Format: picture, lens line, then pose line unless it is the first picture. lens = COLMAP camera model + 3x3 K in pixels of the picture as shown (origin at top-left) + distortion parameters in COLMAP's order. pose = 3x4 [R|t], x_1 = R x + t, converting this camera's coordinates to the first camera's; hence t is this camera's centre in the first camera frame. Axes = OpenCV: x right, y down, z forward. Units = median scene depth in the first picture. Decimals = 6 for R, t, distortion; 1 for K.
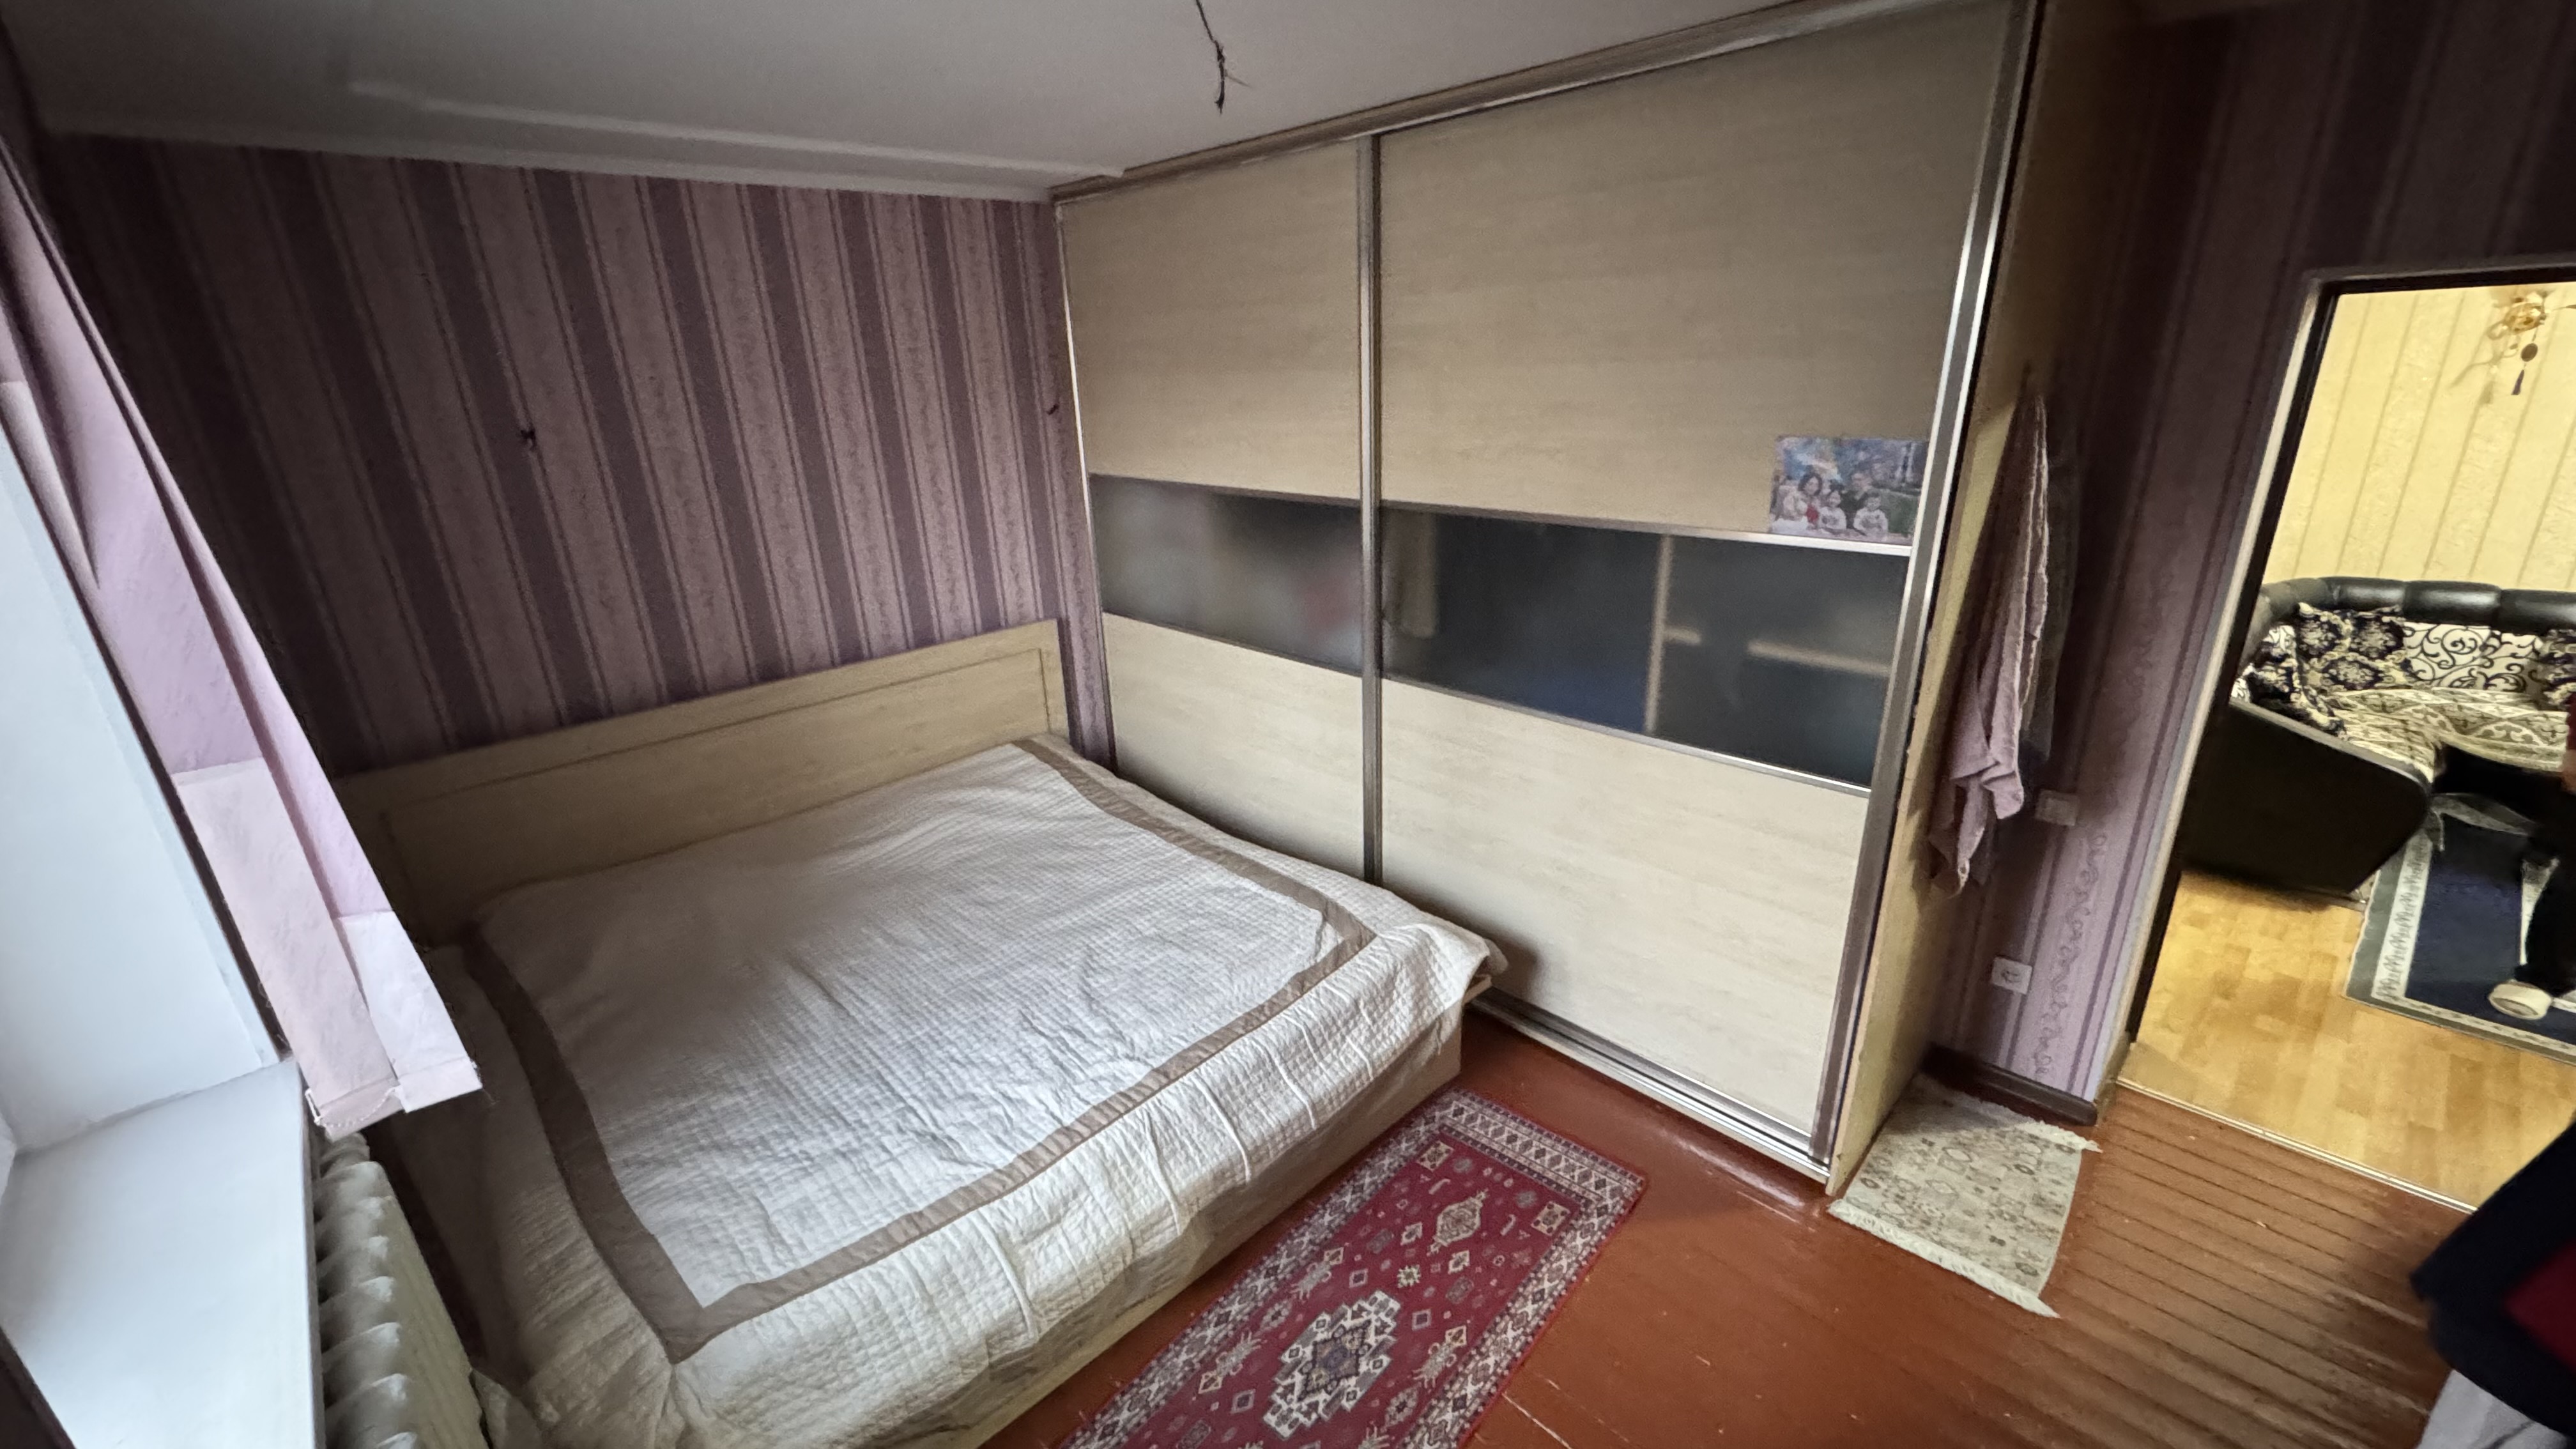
lens RADIAL K [[1038.8, 0, 1288.0], [0, 1038.8, 724.5], [0, 0, 1]] dist [0.001326, -0.000018]
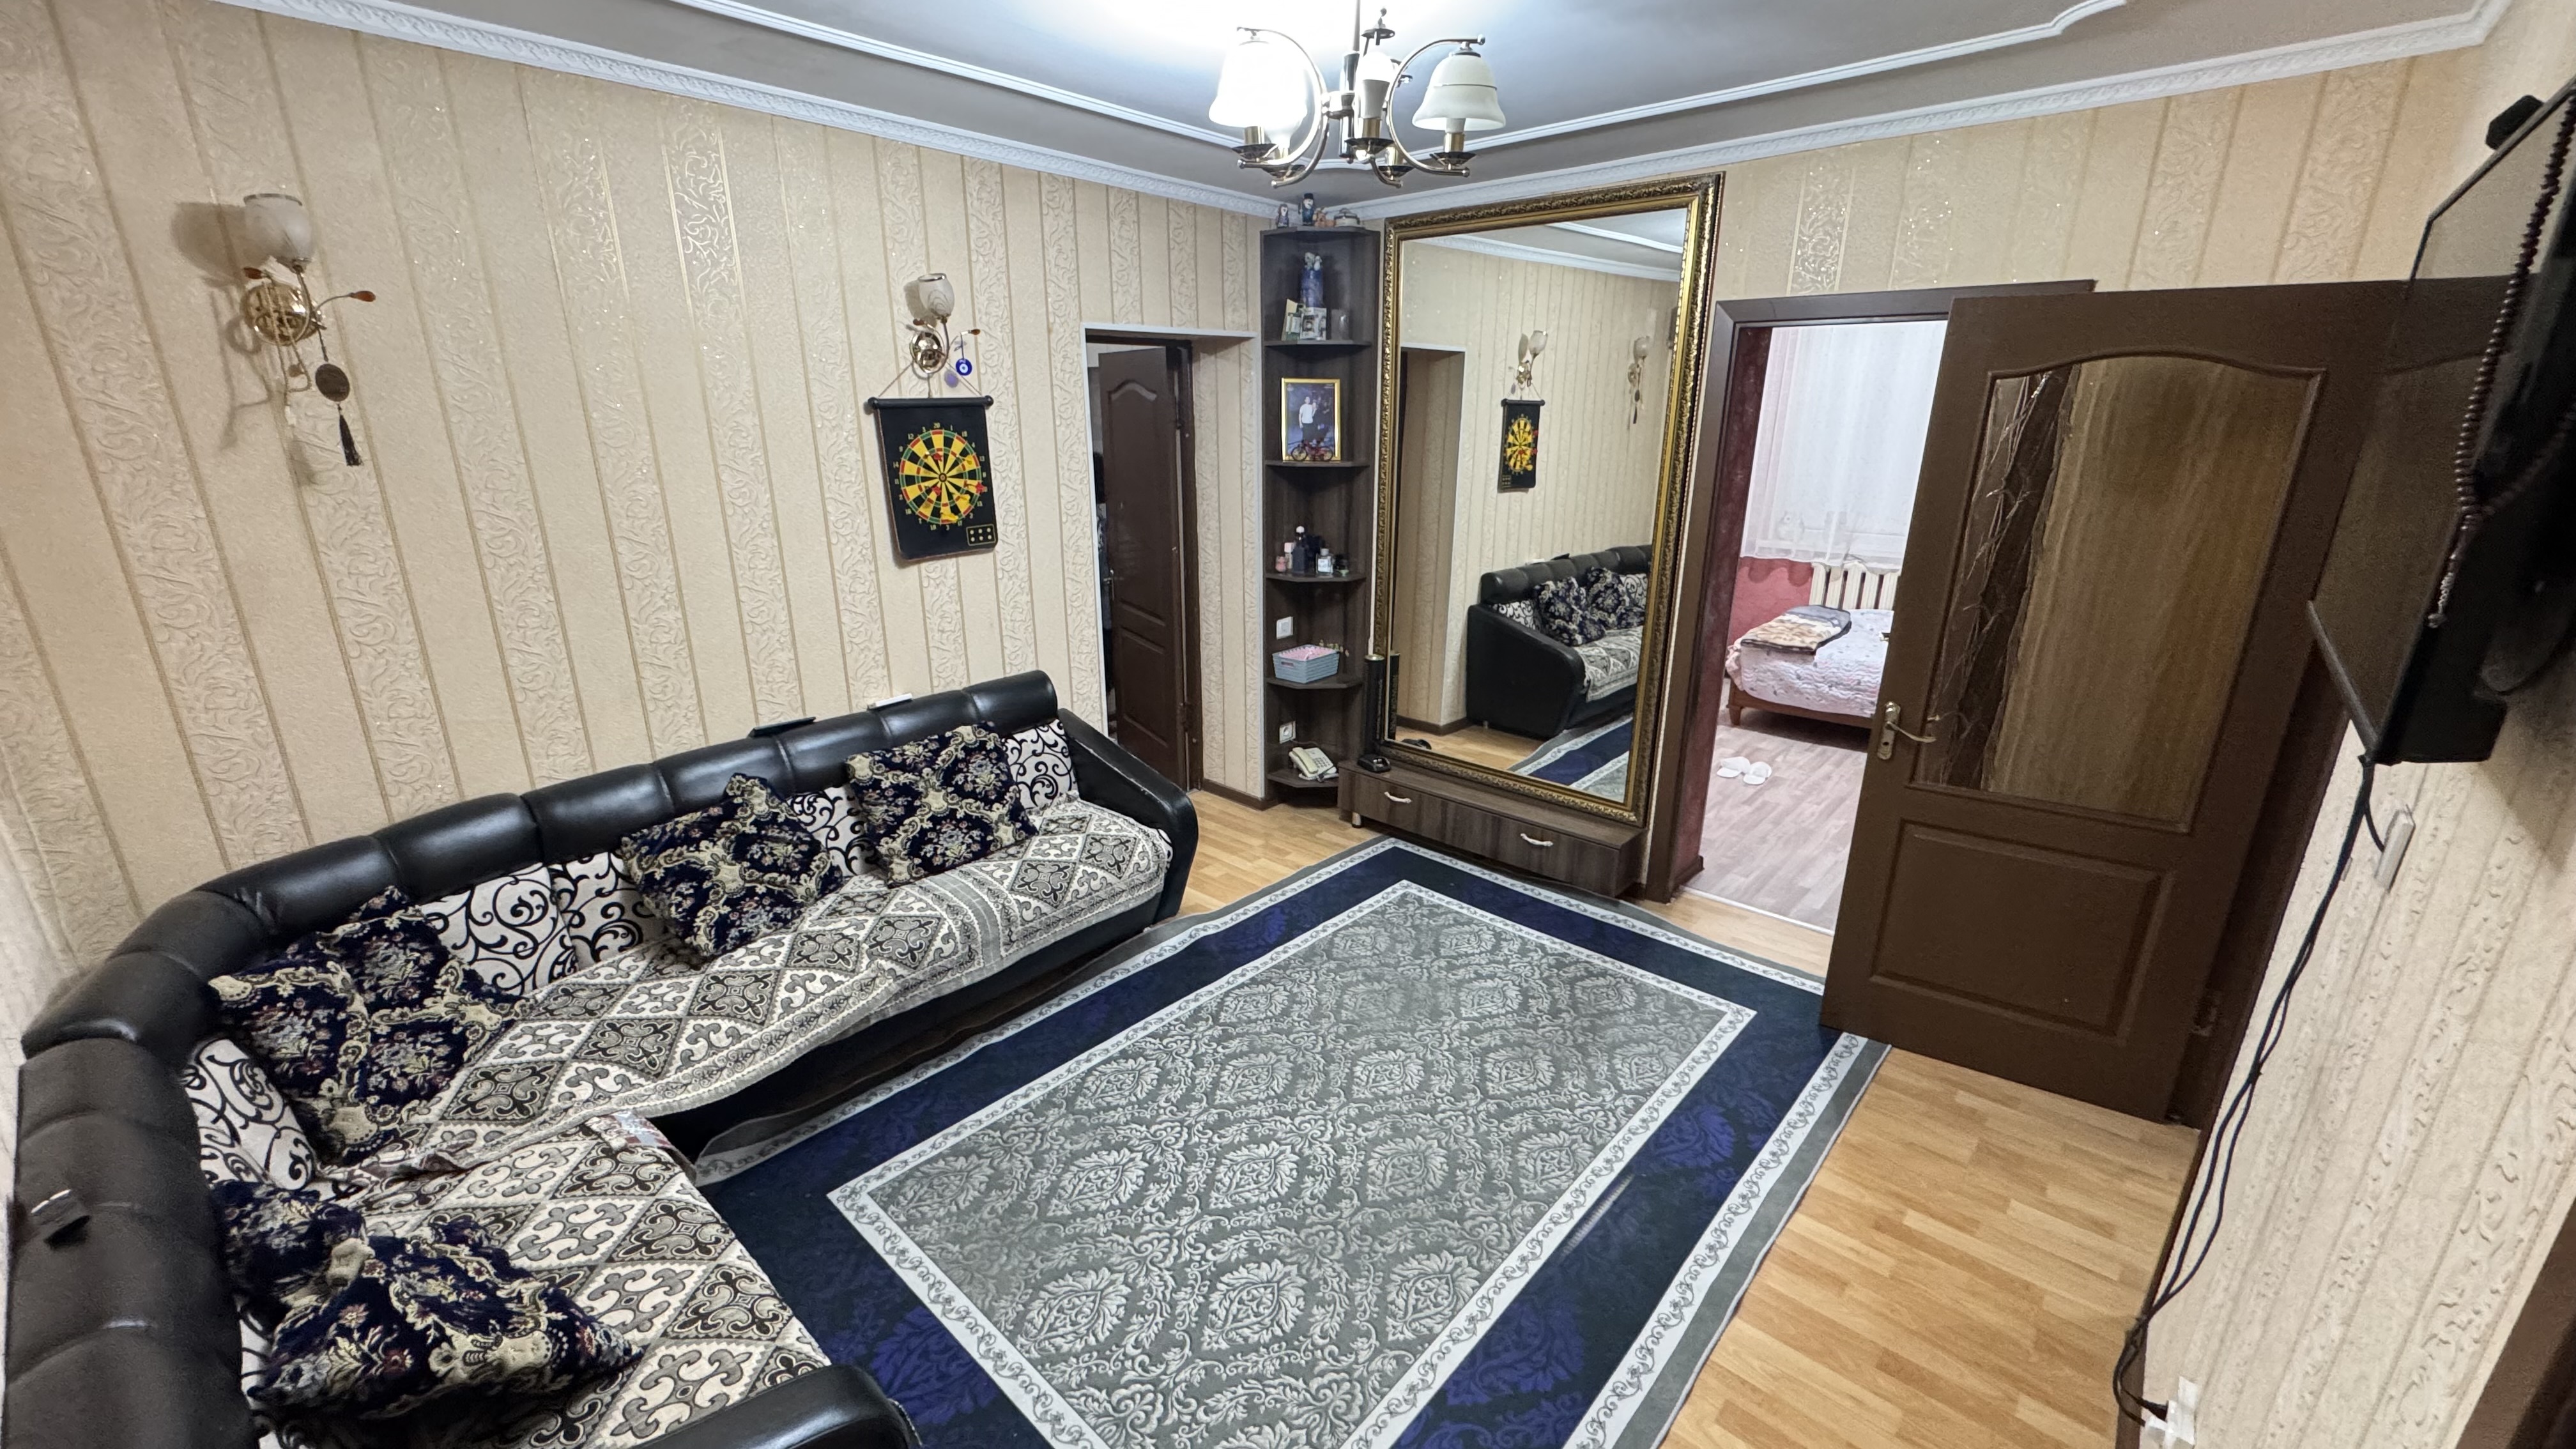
lens RADIAL K [[1027.5, 0, 1288.0], [0, 1027.5, 724.5], [0, 0, 1]] dist [-0.000934, 0.000316]
pose [[-0.096936, -0.255311, 0.961987, 0.586736], [0.334379, 0.902006, 0.273086, -0.177337], [-0.937440, 0.348141, -0.002066, 0.585680]]
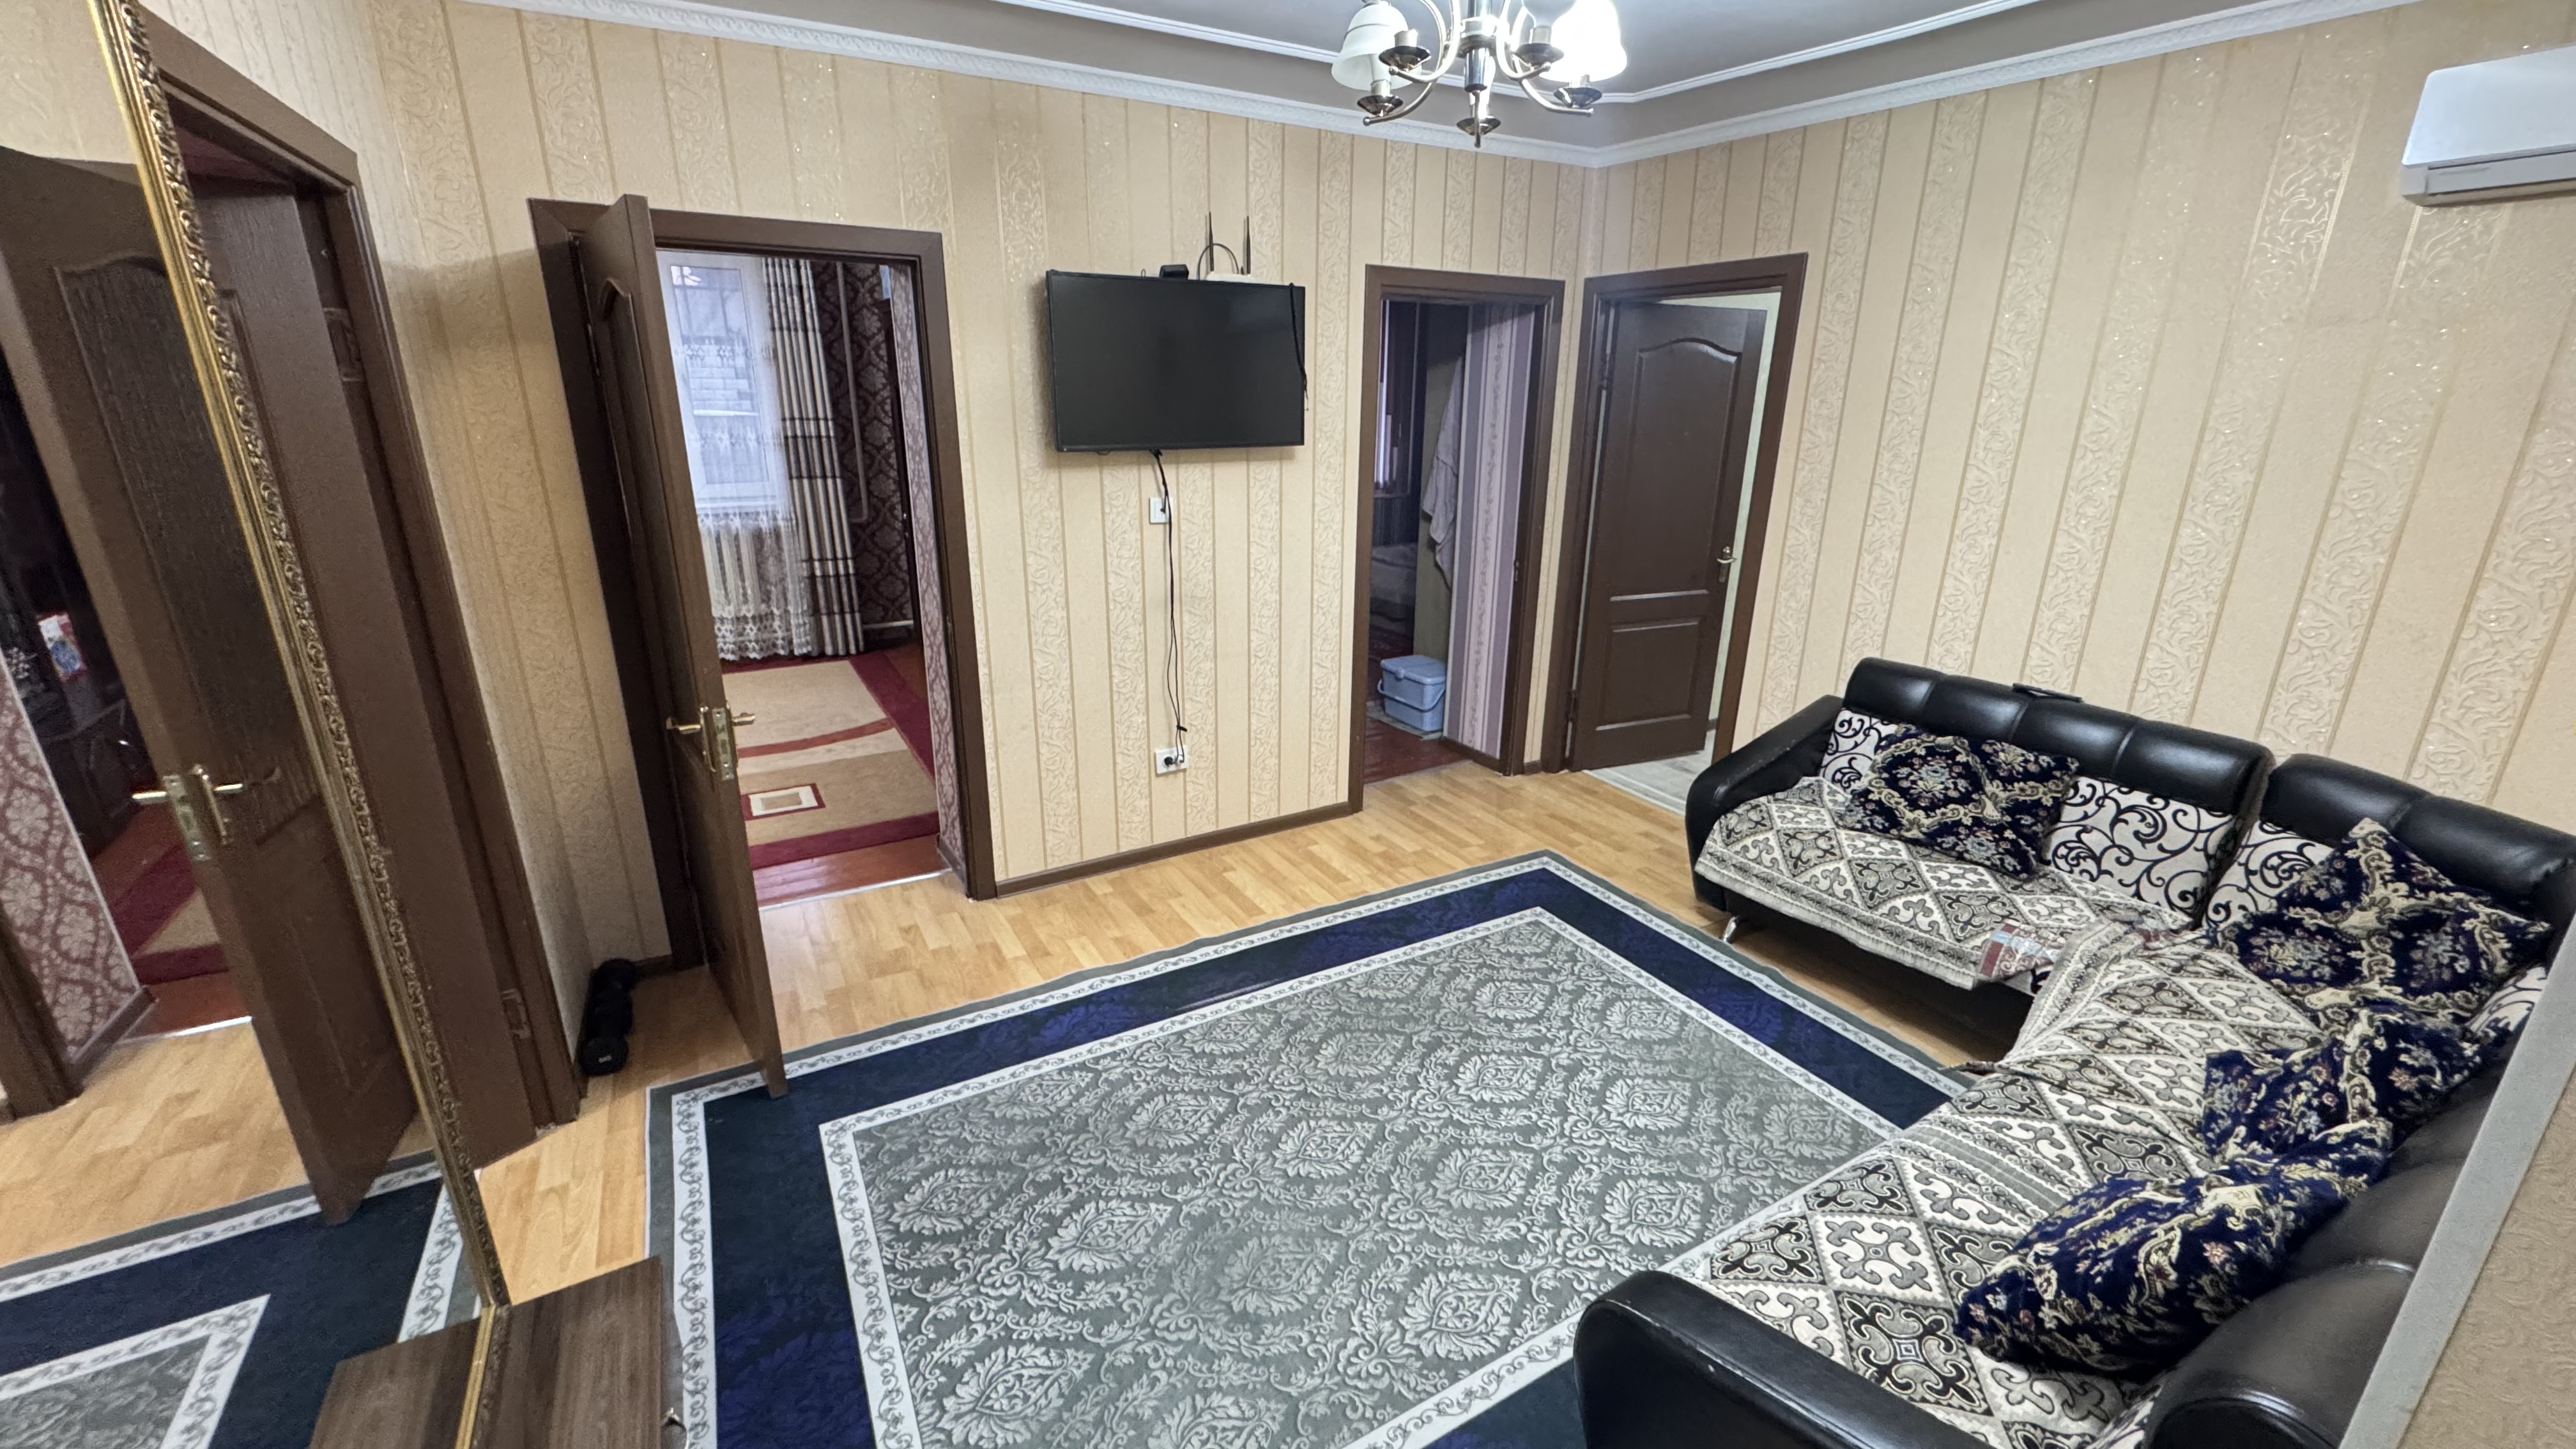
lens RADIAL K [[1038.8, 0, 1288.0], [0, 1038.8, 724.5], [0, 0, 1]] dist [0.001326, -0.000018]
pose [[-0.220342, 0.339281, -0.914515, 1.564277], [-0.328716, 0.856887, 0.397102, -0.187042], [0.918366, 0.388114, -0.077281, 0.541012]]
